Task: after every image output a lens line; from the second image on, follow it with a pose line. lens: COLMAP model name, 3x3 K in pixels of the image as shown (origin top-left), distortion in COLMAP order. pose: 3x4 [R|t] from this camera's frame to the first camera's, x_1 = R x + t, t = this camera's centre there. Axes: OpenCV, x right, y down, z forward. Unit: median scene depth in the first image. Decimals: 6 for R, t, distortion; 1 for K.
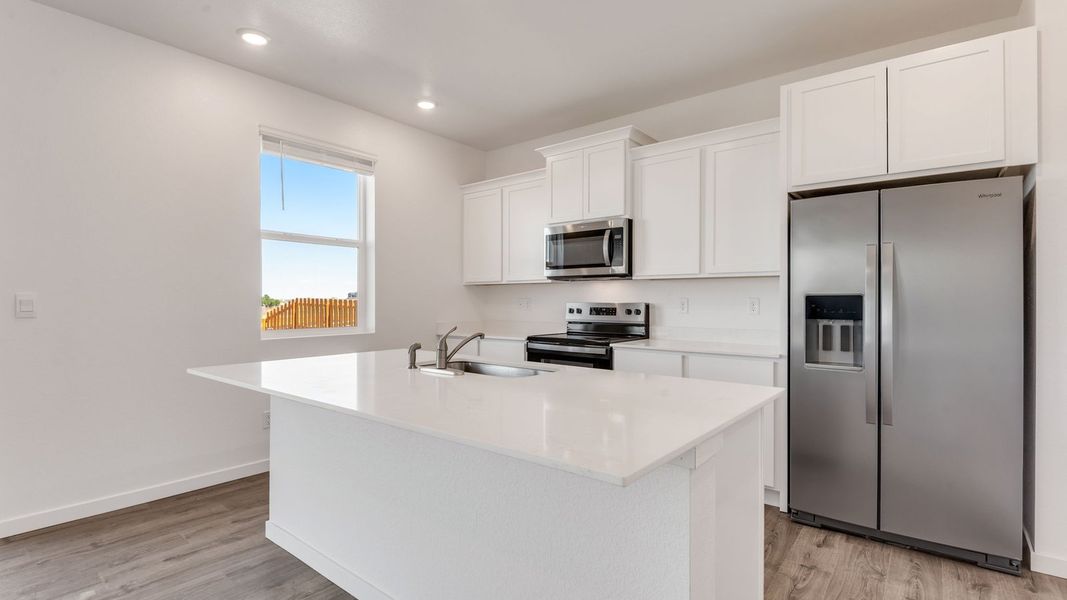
lens RADIAL K [[487.2, 0, 529.4], [0, 487.2, 305.9], [0, 0, 1]] dist [0.025075, -0.010066]
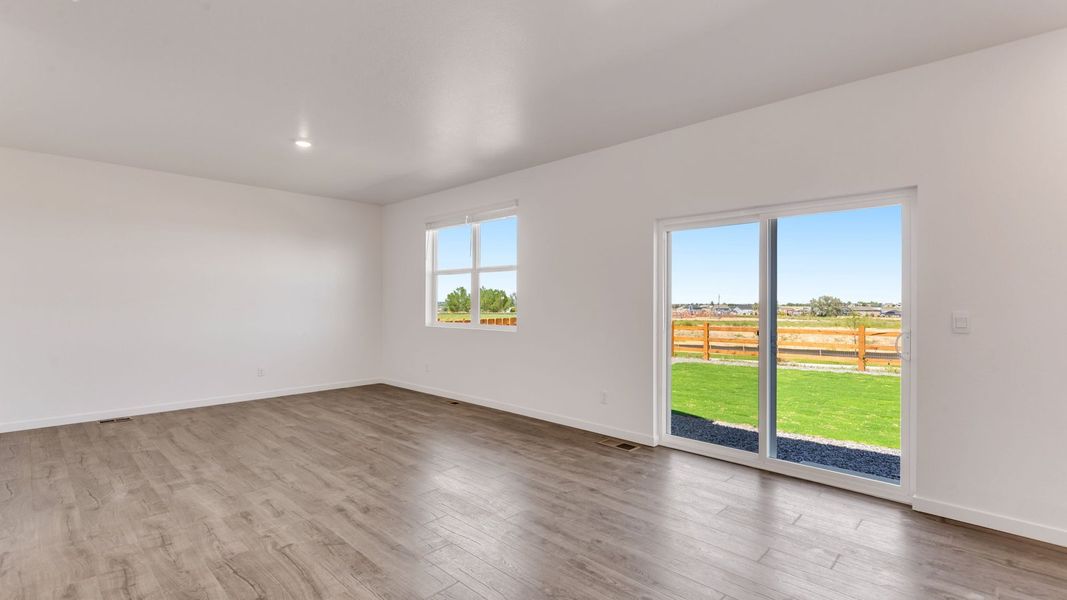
lens RADIAL K [[487.2, 0, 517.0], [0, 487.2, 304.2], [0, 0, 1]] dist [0.025075, -0.010066]
pose [[-0.102238, 0.003609, -0.994753, 0.189886], [-0.015199, 0.999871, 0.005190, -0.030129], [0.994644, 0.015650, -0.102170, 0.071889]]
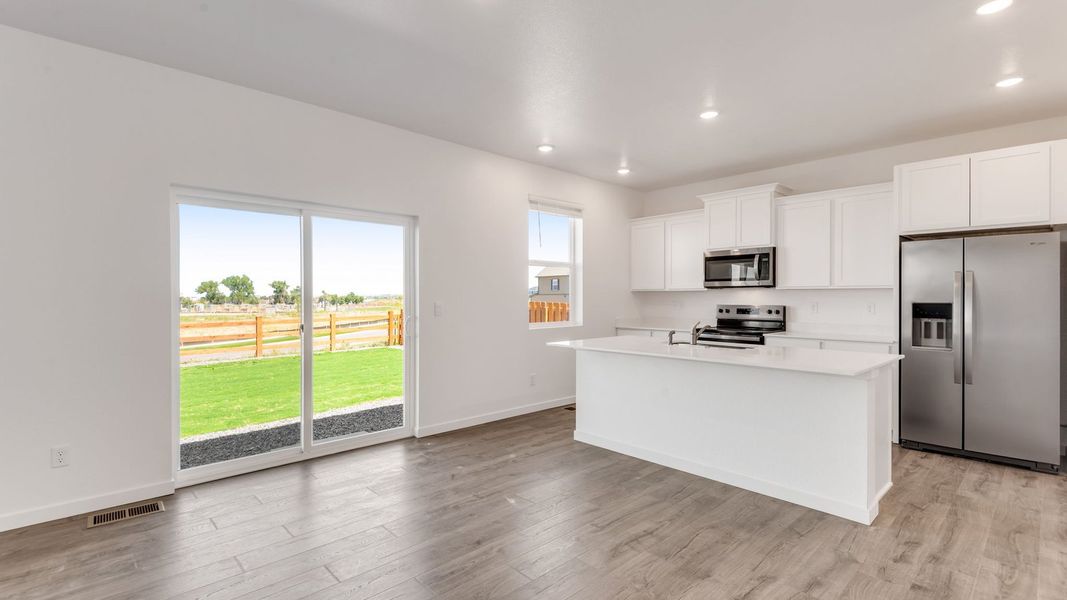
lens RADIAL K [[487.2, 0, 527.4], [0, 487.2, 301.1], [0, 0, 1]] dist [0.025075, -0.010066]
pose [[0.991065, -0.001105, -0.133372, -0.397938], [0.000836, 0.999998, -0.002073, -0.021877], [0.133374, 0.001943, 0.991064, -0.646255]]
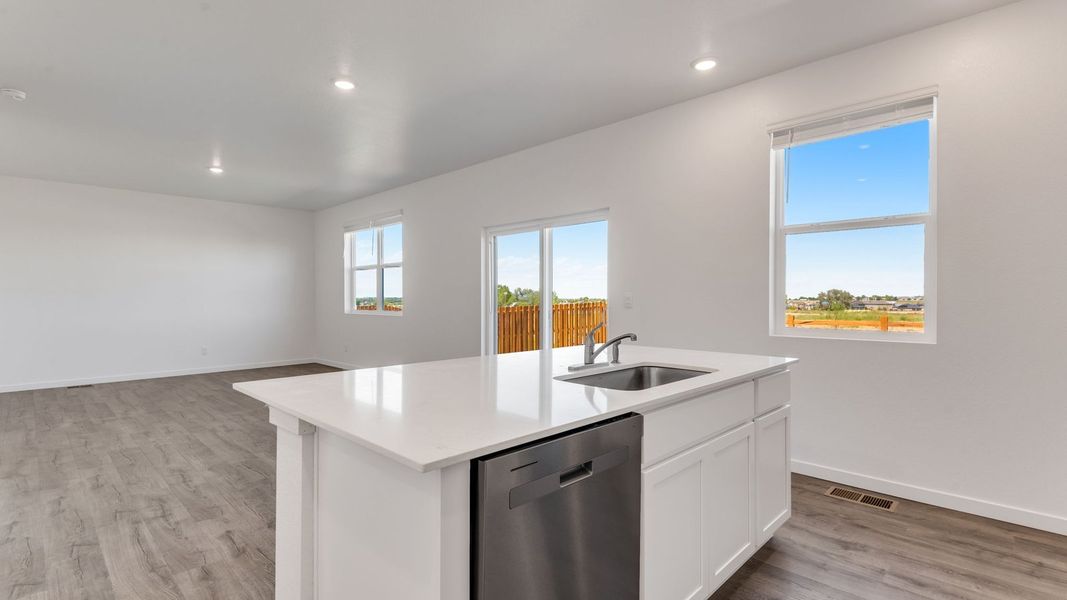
lens RADIAL K [[487.2, 0, 517.0], [0, 487.2, 301.6], [0, 0, 1]] dist [0.025075, -0.010066]
pose [[-0.105391, 0.008362, -0.994396, 0.603745], [-0.009614, 0.999909, 0.009427, -0.007789], [0.994384, 0.010554, -0.105301, 0.681503]]
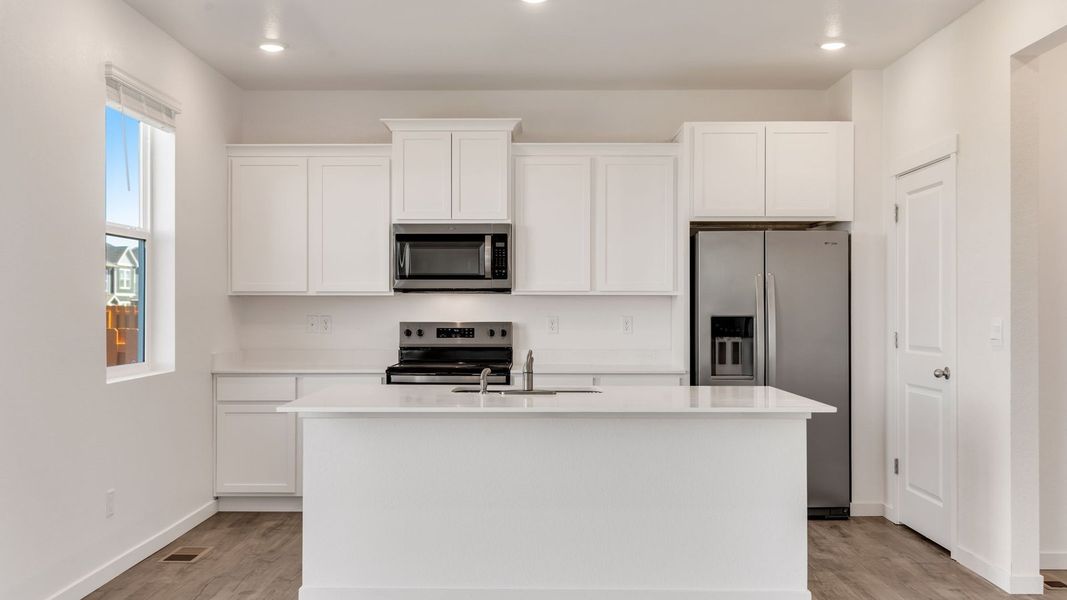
lens RADIAL K [[1054.7, 0, 502.8], [0, 1054.7, 312.6], [0, 0, 1]] dist [0.039800, 0.000000]
pose [[0.784270, -0.003279, 0.620411, -1.191827], [0.006880, 0.999971, -0.003412, -0.021739], [-0.620381, 0.006944, 0.784270, -0.546622]]
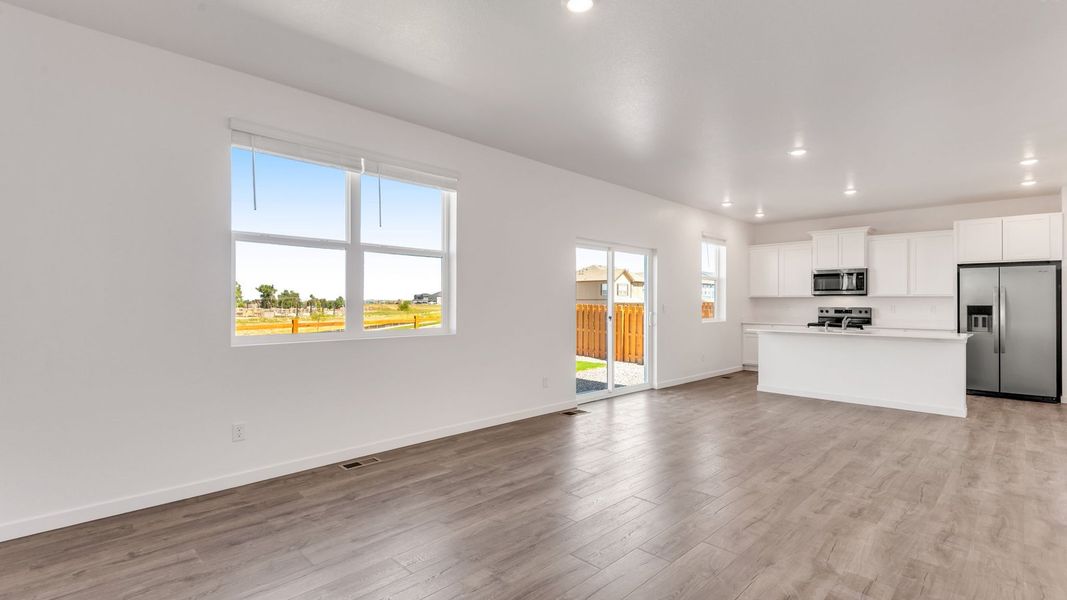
lens RADIAL K [[487.2, 0, 529.3], [0, 487.2, 300.9], [0, 0, 1]] dist [0.025075, -0.010066]
pose [[0.994283, 0.003674, -0.106714, -1.297878], [-0.005228, 0.999884, -0.014289, 0.003834], [0.106649, 0.014765, 0.994187, -1.634203]]
